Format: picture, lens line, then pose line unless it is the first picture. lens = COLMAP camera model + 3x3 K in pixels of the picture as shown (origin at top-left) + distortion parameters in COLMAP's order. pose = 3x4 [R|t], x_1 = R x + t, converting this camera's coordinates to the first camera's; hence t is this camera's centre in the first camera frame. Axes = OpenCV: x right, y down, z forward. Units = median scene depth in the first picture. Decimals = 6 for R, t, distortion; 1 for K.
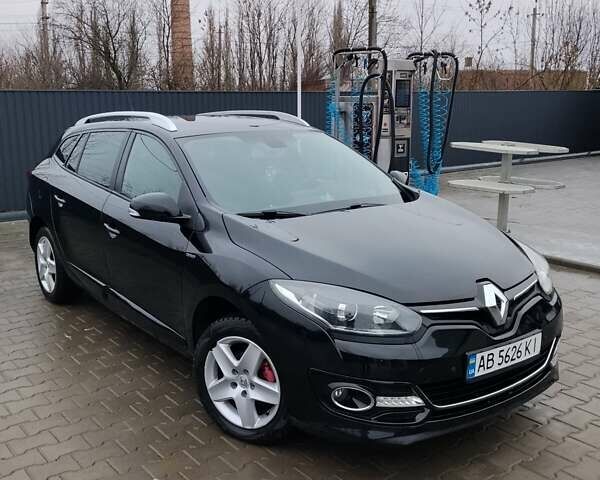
lens RADIAL K [[688.7, 0, 278.4], [0, 688.7, 240.4], [0, 0, 1]] dist [0.023689, -0.058040]
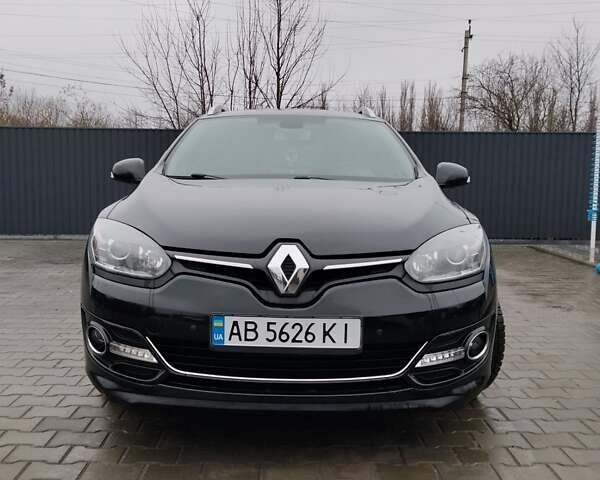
lens RADIAL K [[688.7, 0, 278.4], [0, 688.7, 240.4], [0, 0, 1]] dist [0.023689, -0.058040]
pose [[0.797696, 0.070669, -0.598905, 0.802020], [-0.139612, 0.987771, -0.069398, 0.120562], [0.586677, 0.138973, 0.797808, 0.362007]]
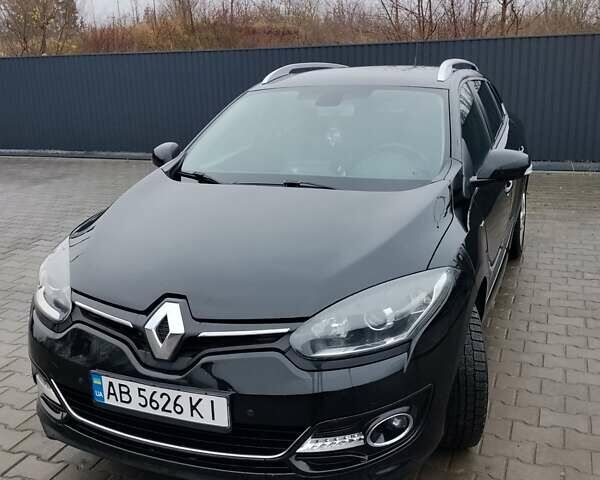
lens RADIAL K [[688.7, 0, 278.4], [0, 688.7, 240.4], [0, 0, 1]] dist [0.023689, -0.058040]
pose [[0.513355, 0.208167, -0.832546, 0.997293], [-0.143377, 0.977303, 0.155954, -0.137691], [0.846114, 0.039308, 0.531550, 0.724806]]
